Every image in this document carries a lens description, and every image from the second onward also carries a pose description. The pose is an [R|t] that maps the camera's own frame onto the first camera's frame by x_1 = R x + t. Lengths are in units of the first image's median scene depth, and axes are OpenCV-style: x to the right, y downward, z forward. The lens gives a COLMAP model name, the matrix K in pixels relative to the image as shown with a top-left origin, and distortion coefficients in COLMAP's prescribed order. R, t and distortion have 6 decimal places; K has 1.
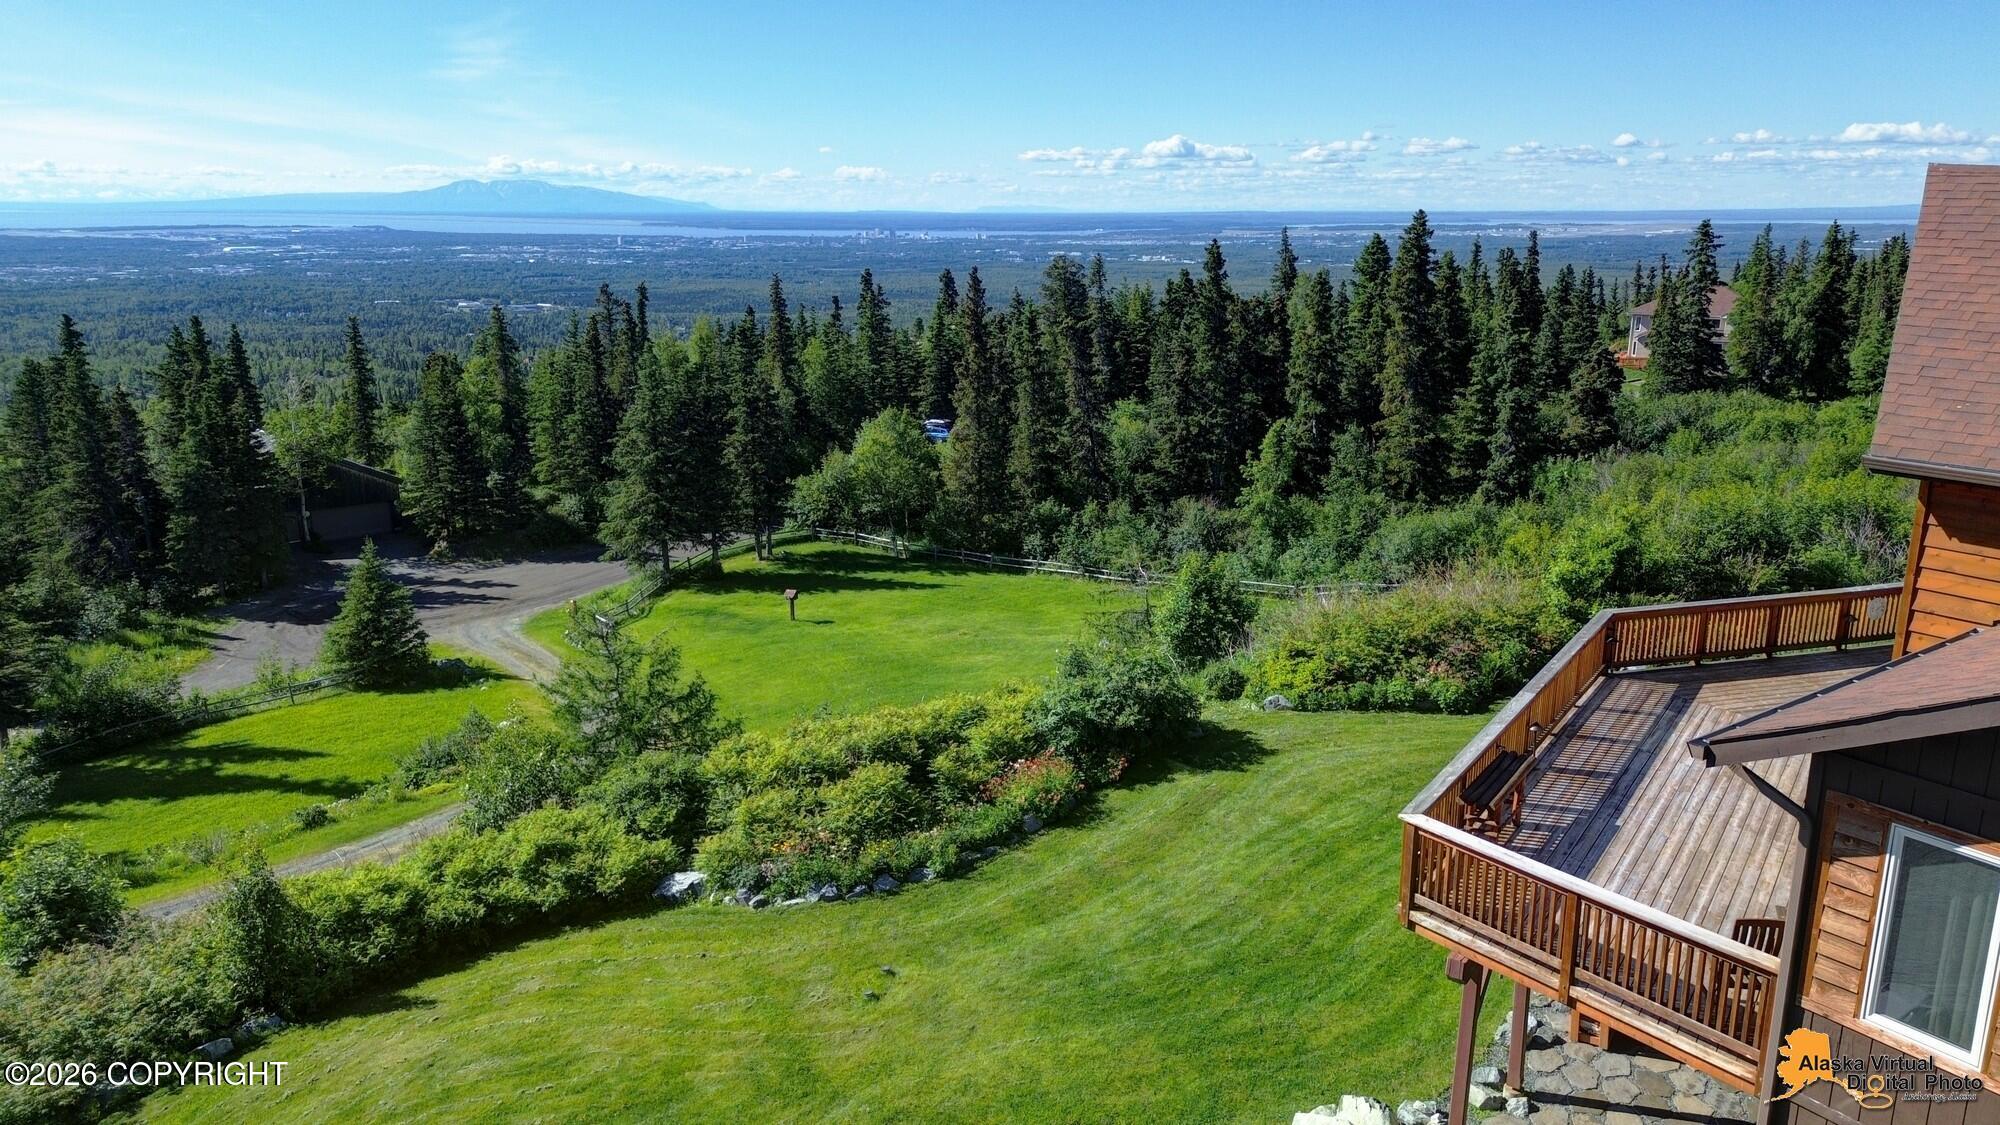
lens RADIAL K [[1416.8, 0, 1000.0], [0, 1416.8, 562.5], [0, 0, 1]] dist [0.075872, -0.076378]
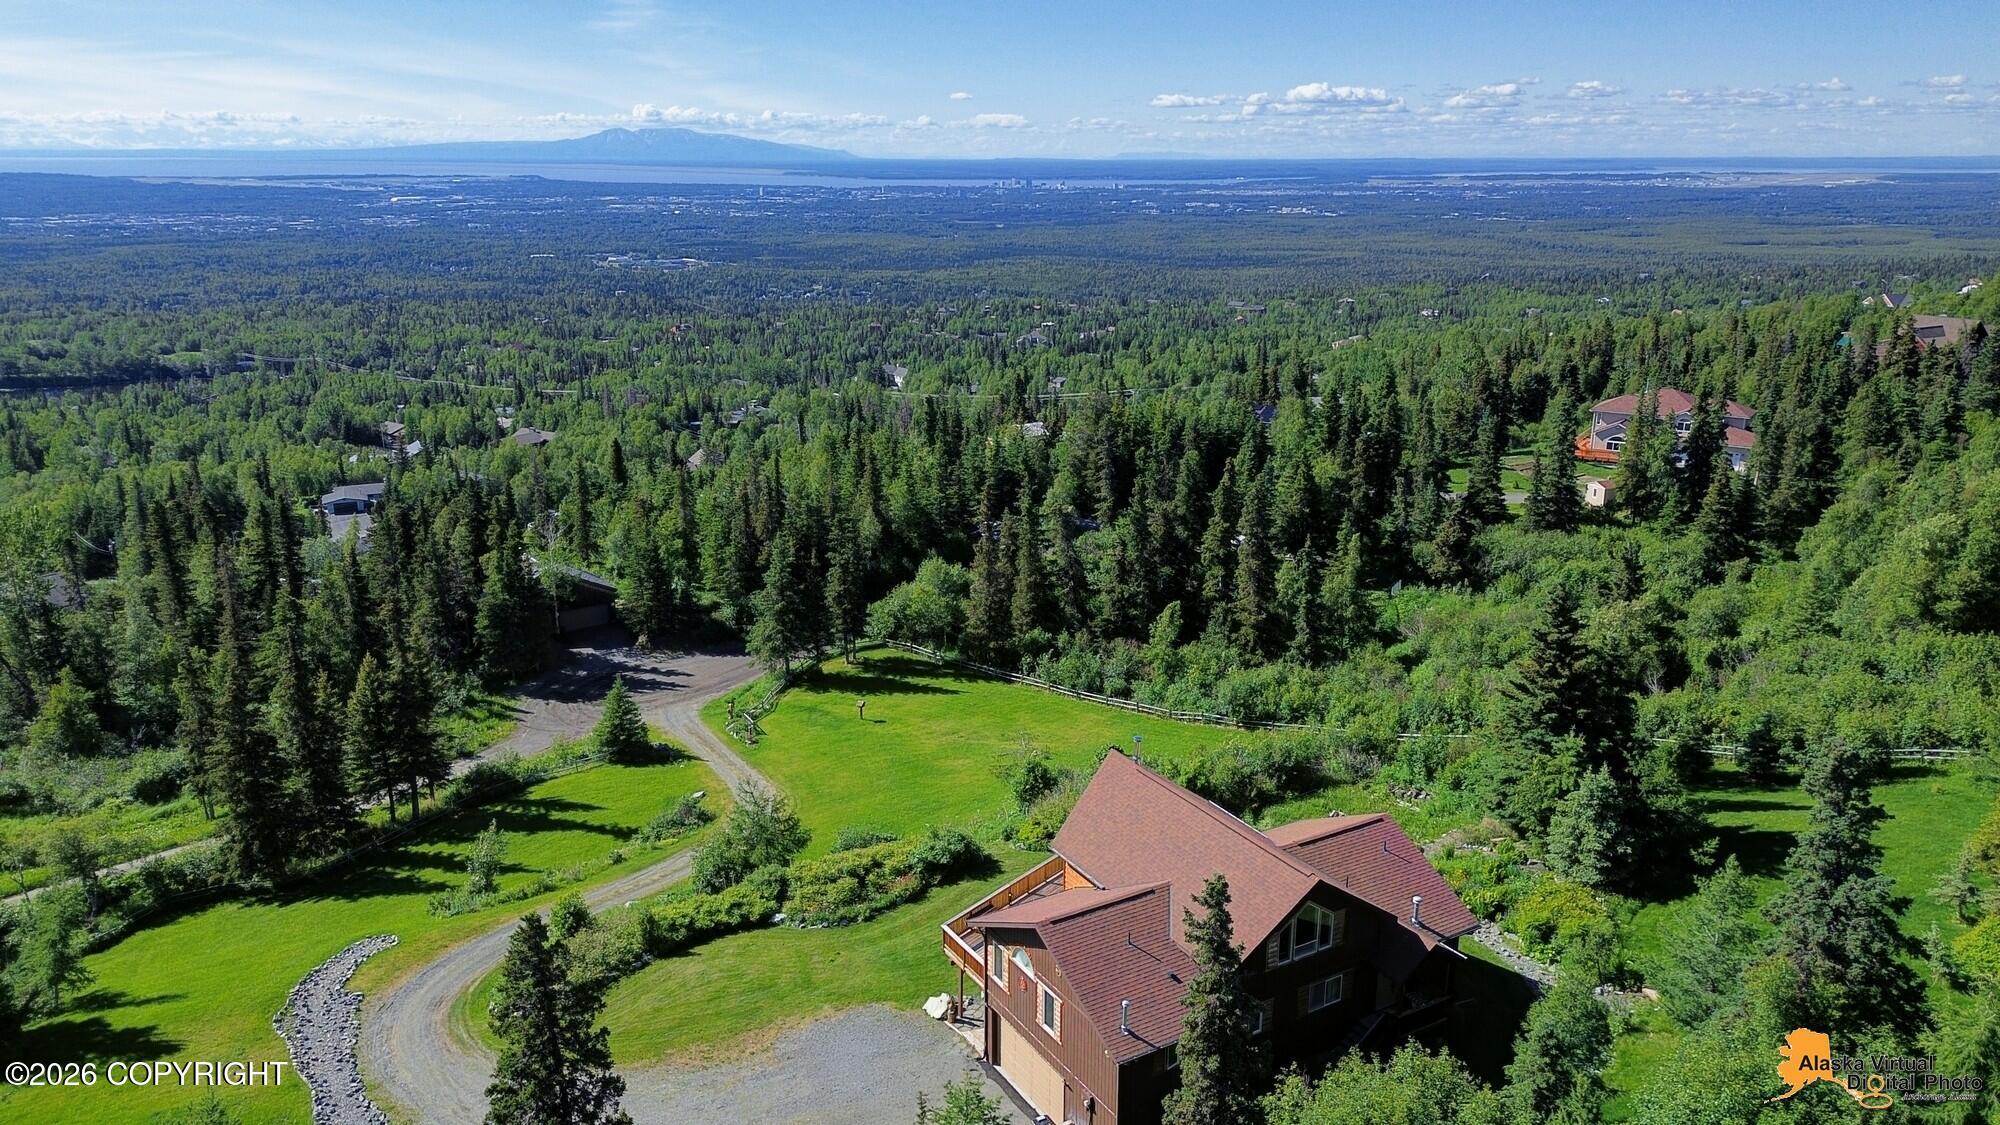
lens RADIAL K [[1536.9, 0, 1005.9], [0, 1536.9, 534.2], [0, 0, 1]] dist [0.093567, -0.098286]
pose [[0.994745, 0.025199, -0.099230, 0.171478], [-0.021372, 0.998993, 0.039439, -0.222231], [0.100124, -0.037111, 0.994283, -0.664696]]
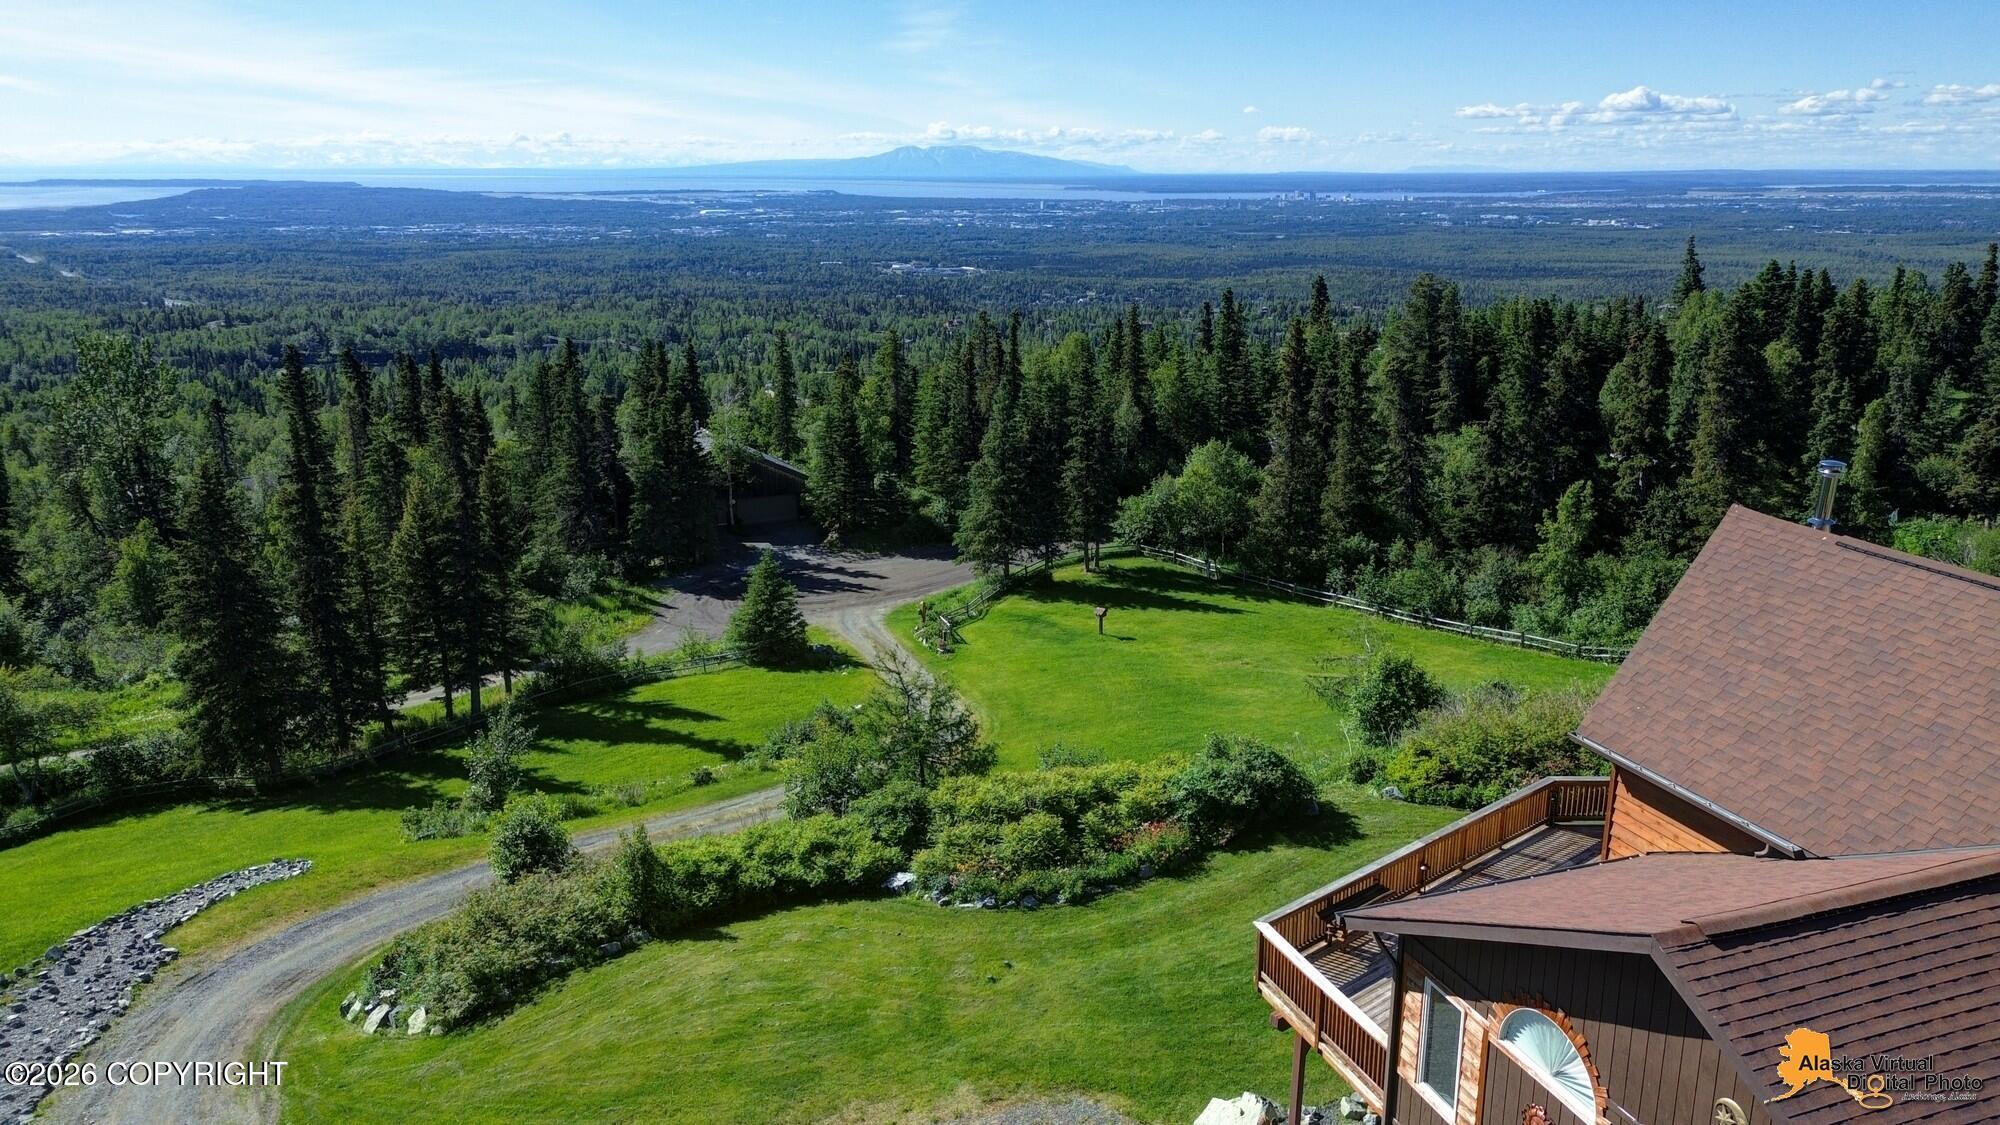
lens RADIAL K [[1437.5, 0, 1000.0], [0, 1437.5, 562.5], [0, 0, 1]] dist [0.082440, -0.081815]
pose [[0.958663, 0.073649, -0.274849, 0.081545], [-0.065278, 0.997085, 0.039494, -0.052396], [0.276957, -0.019920, 0.960676, -0.122409]]
